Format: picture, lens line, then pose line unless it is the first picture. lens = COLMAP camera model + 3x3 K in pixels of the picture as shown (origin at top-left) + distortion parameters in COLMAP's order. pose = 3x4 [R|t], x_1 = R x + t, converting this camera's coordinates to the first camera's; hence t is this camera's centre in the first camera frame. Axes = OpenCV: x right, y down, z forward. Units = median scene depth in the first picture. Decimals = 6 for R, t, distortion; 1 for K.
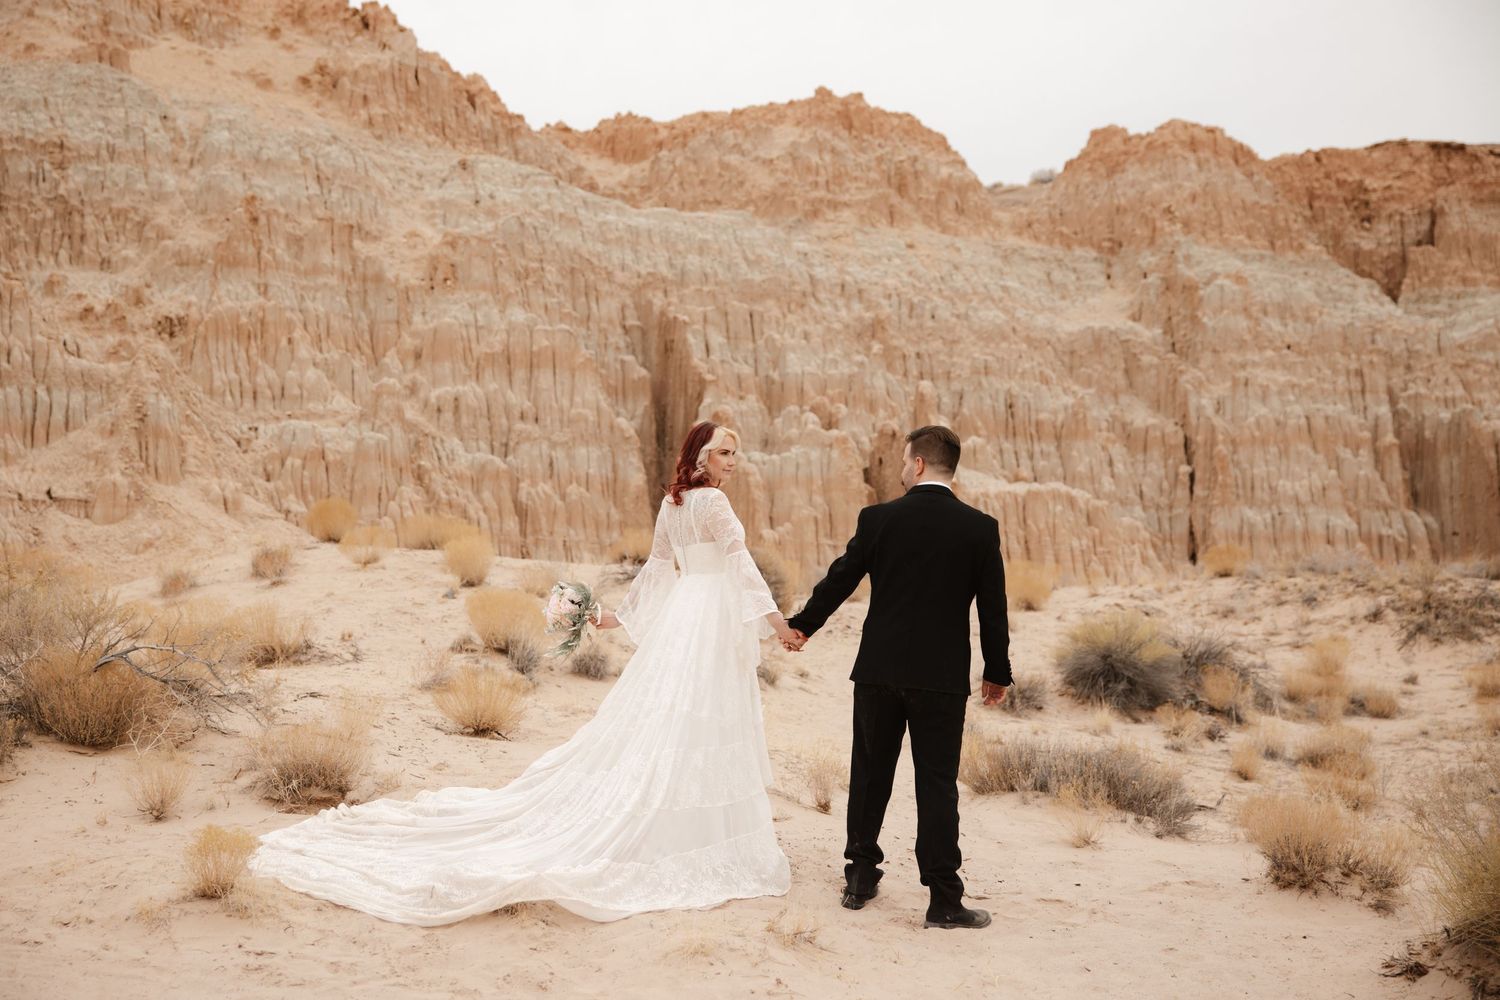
lens RADIAL K [[2018.0, 0, 740.8], [0, 2018.0, 492.4], [0, 0, 1]] dist [0.113678, 0.000000]
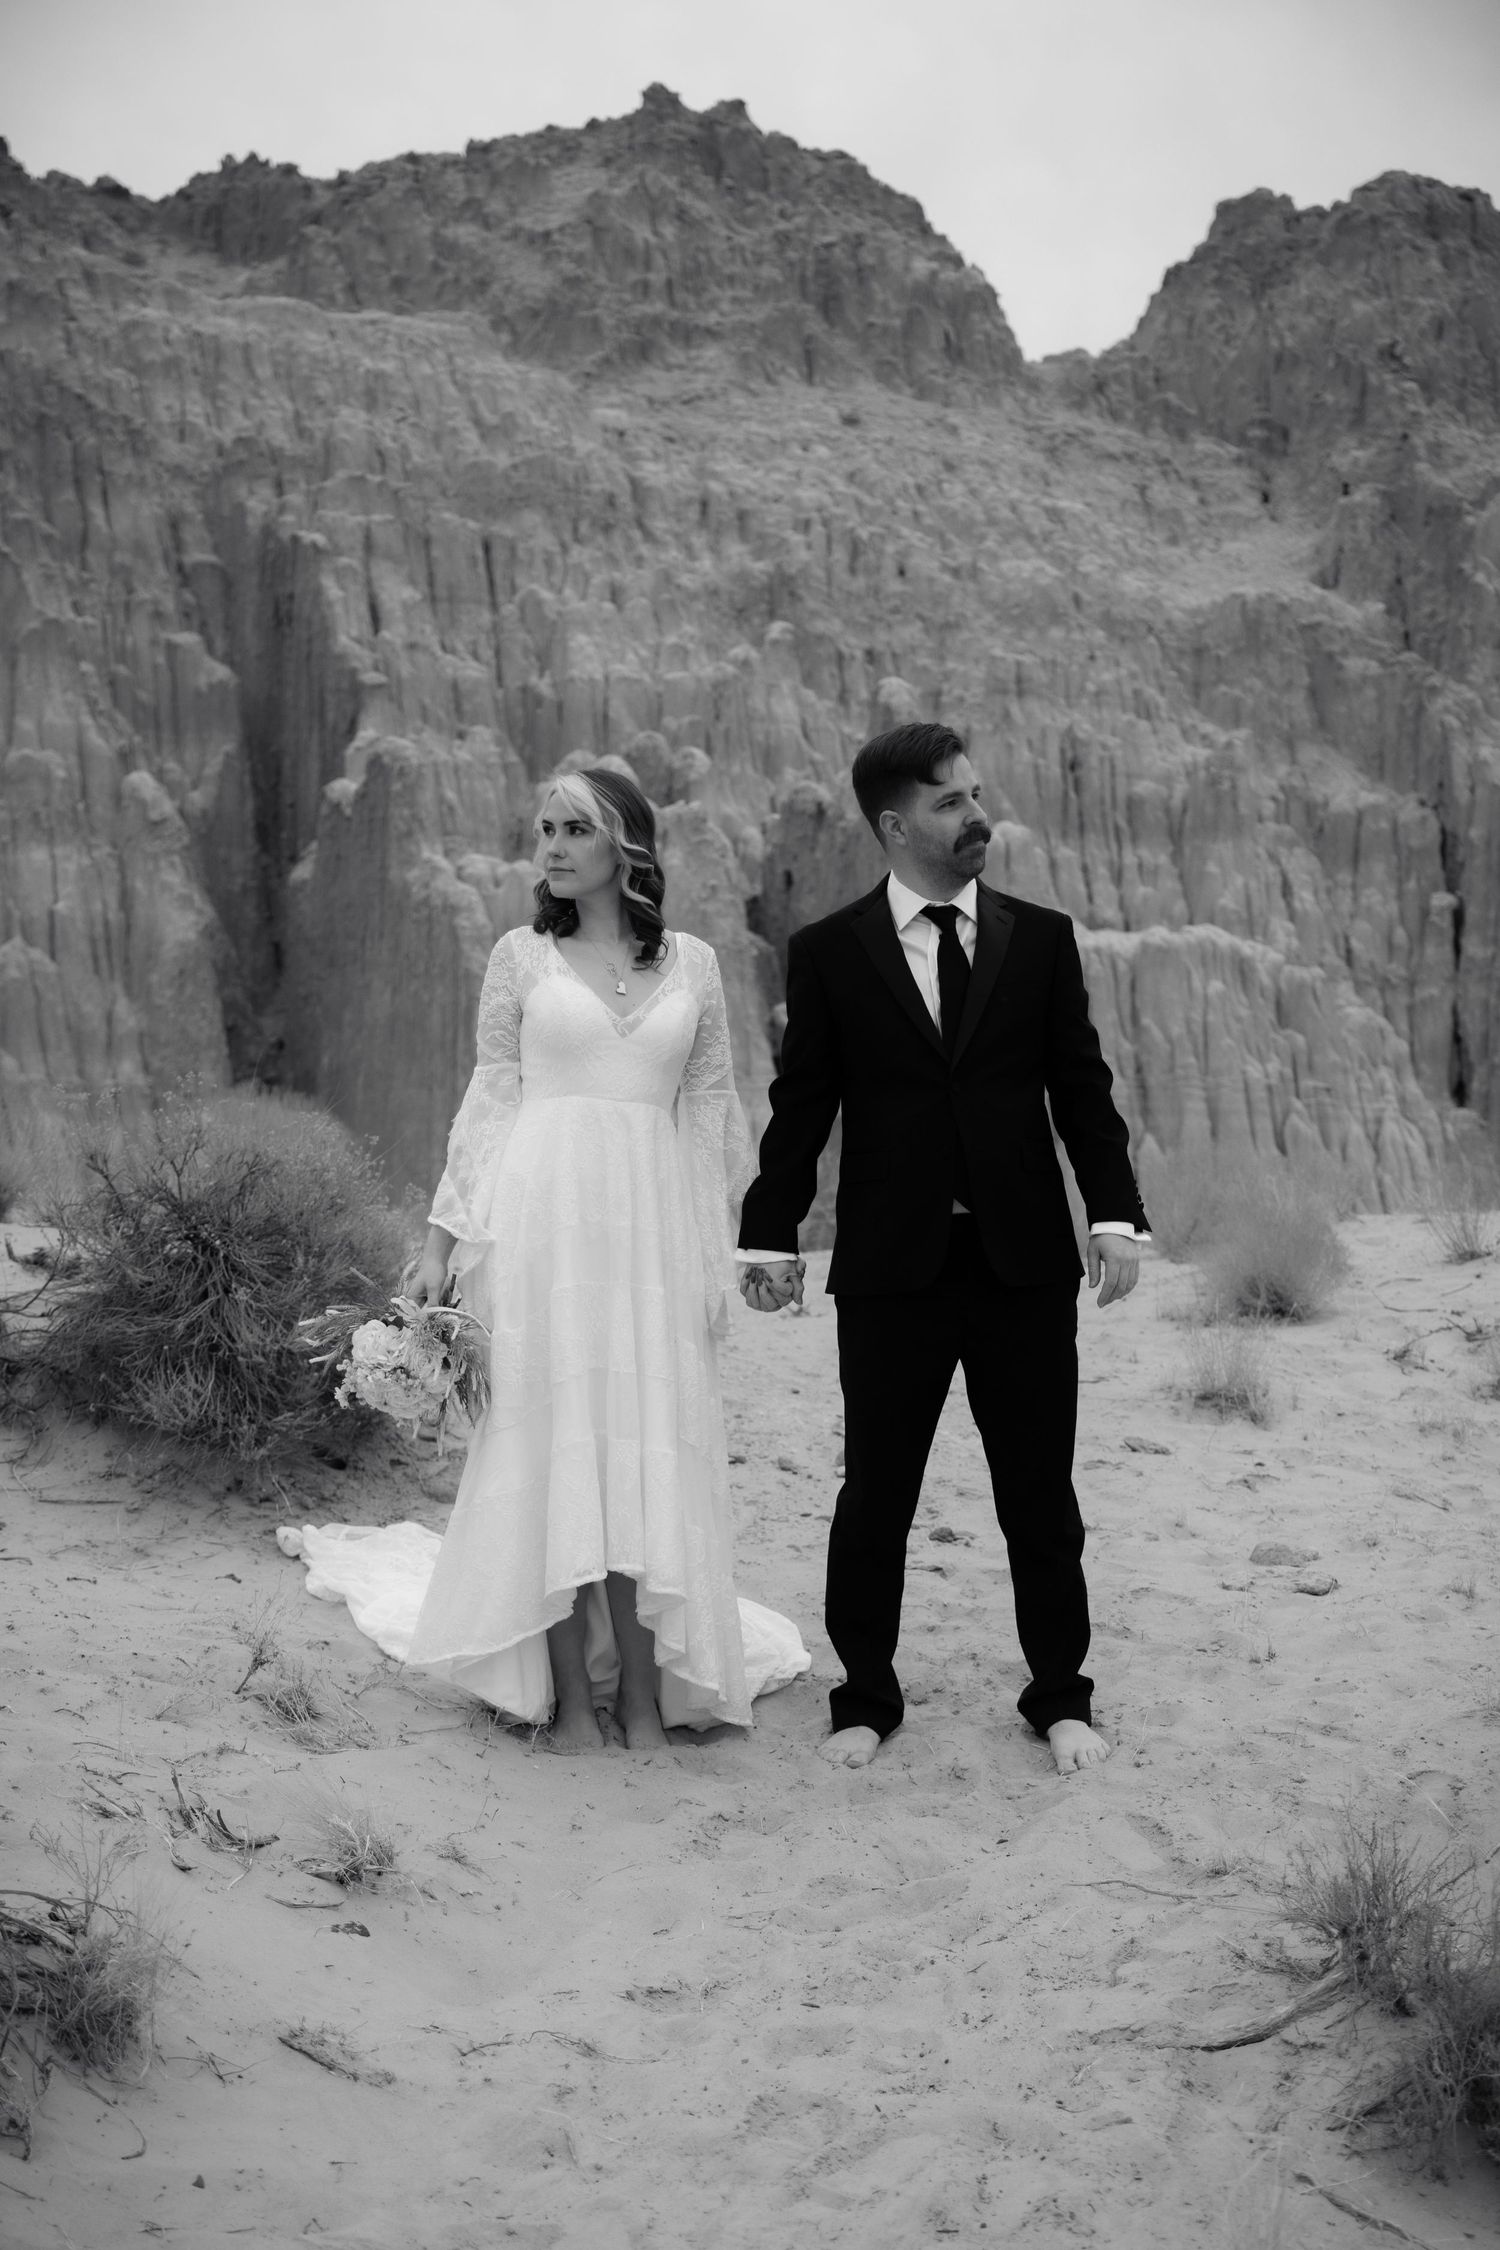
lens RADIAL K [[3340.2, 0, 735.3], [0, 3340.2, 1376.3], [0, 0, 1]] dist [0.063383, 0.000000]
pose [[0.998621, -0.018441, 0.049144, 0.016781], [0.012452, 0.992757, 0.119494, 0.002813], [-0.050992, -0.118718, 0.991618, 0.227447]]
